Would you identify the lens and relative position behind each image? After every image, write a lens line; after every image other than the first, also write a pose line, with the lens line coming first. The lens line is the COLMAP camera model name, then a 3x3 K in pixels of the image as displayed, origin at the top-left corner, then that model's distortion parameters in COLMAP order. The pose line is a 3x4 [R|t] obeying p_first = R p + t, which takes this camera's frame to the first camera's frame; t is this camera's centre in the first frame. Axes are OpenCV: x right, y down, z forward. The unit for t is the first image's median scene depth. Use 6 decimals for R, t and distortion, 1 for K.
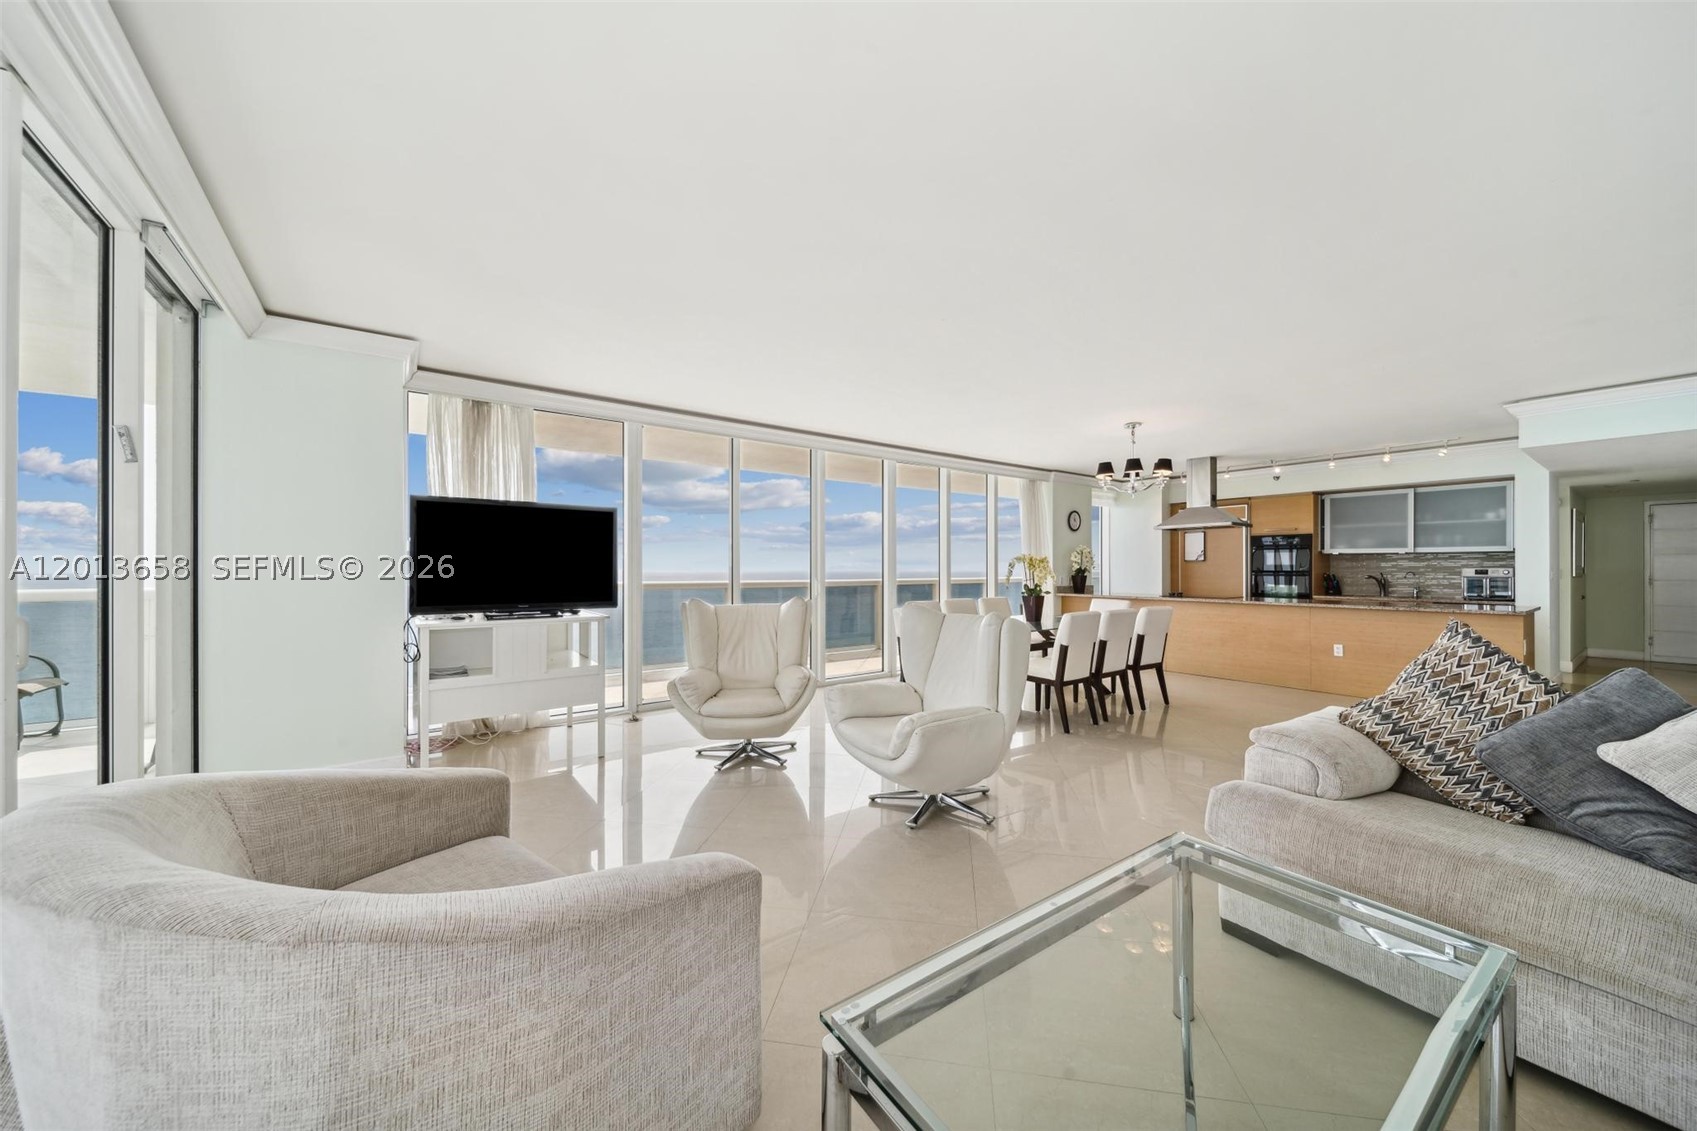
lens RADIAL K [[602.7, 0, 850.0], [0, 602.7, 558.9], [0, 0, 1]] dist [0.019065, -0.005538]
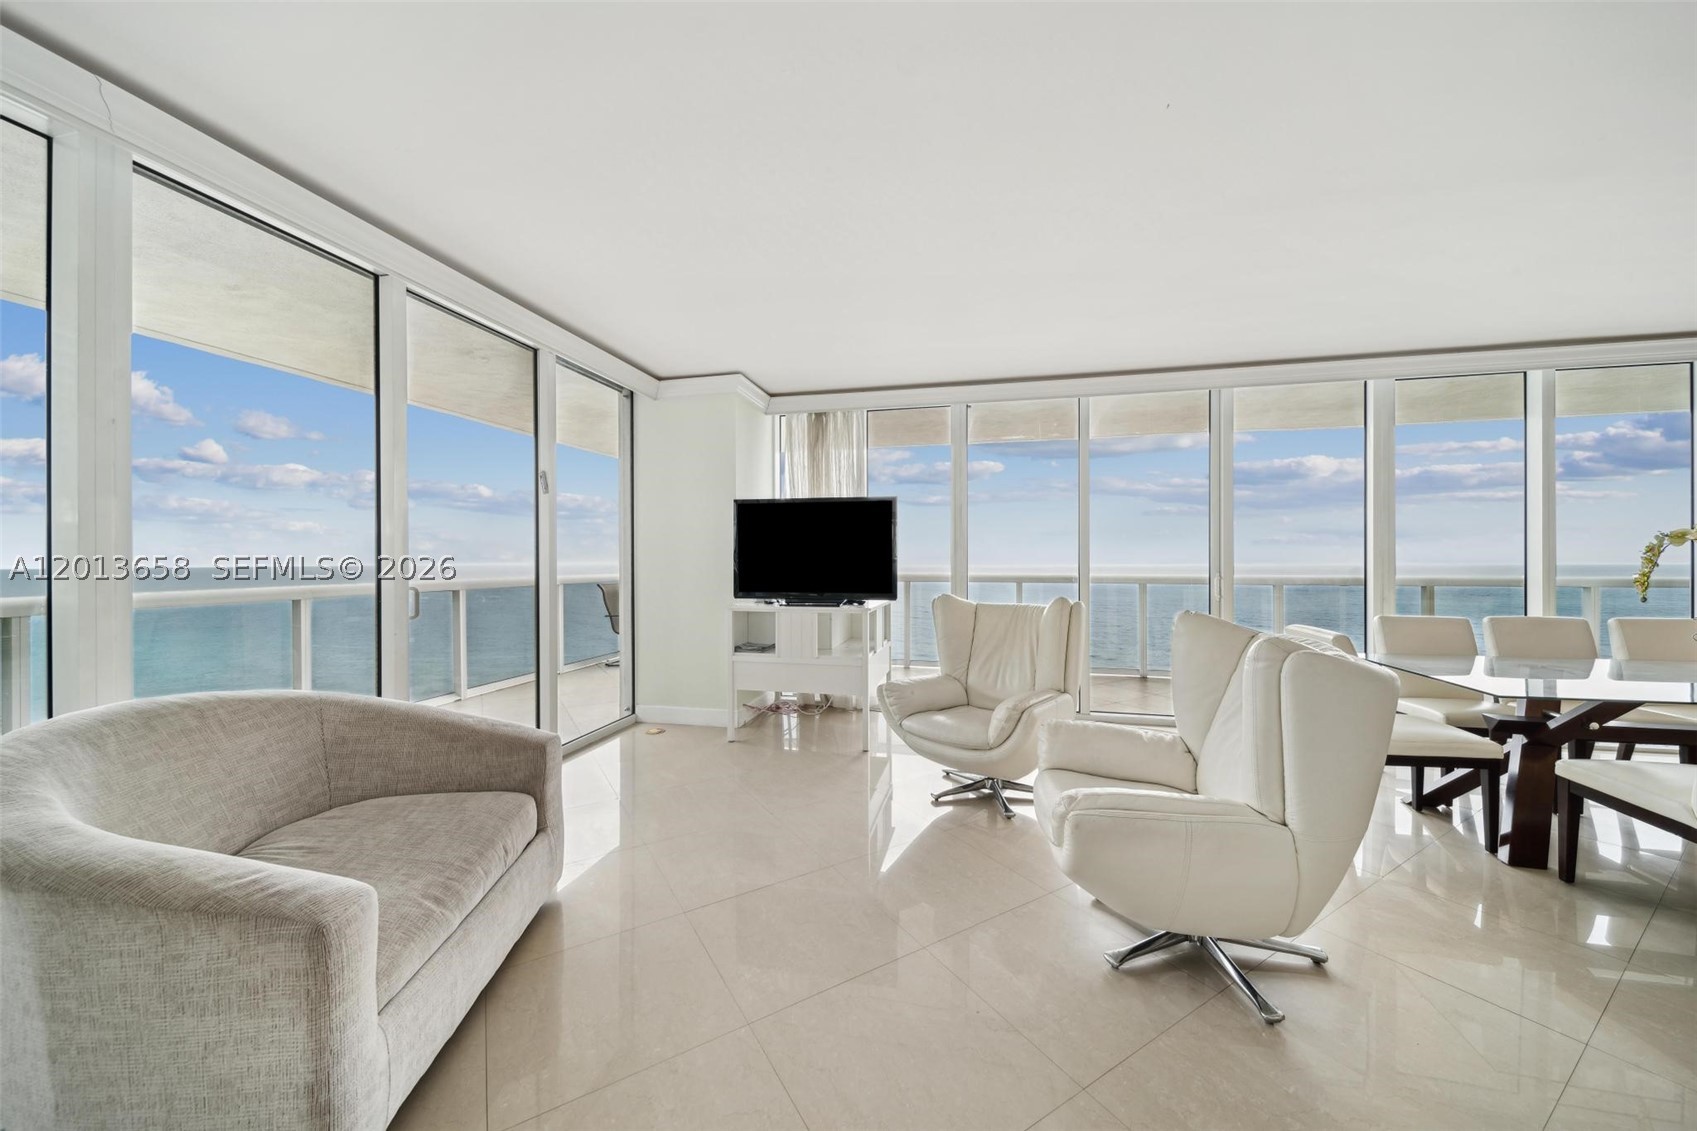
lens RADIAL K [[602.7, 0, 850.0], [0, 602.7, 558.9], [0, 0, 1]] dist [0.019065, -0.005538]
pose [[0.650833, -0.003207, -0.759214, 0.309138], [0.012882, 0.999894, 0.006819, 0.007291], [0.759111, -0.014218, 0.650805, 0.331092]]
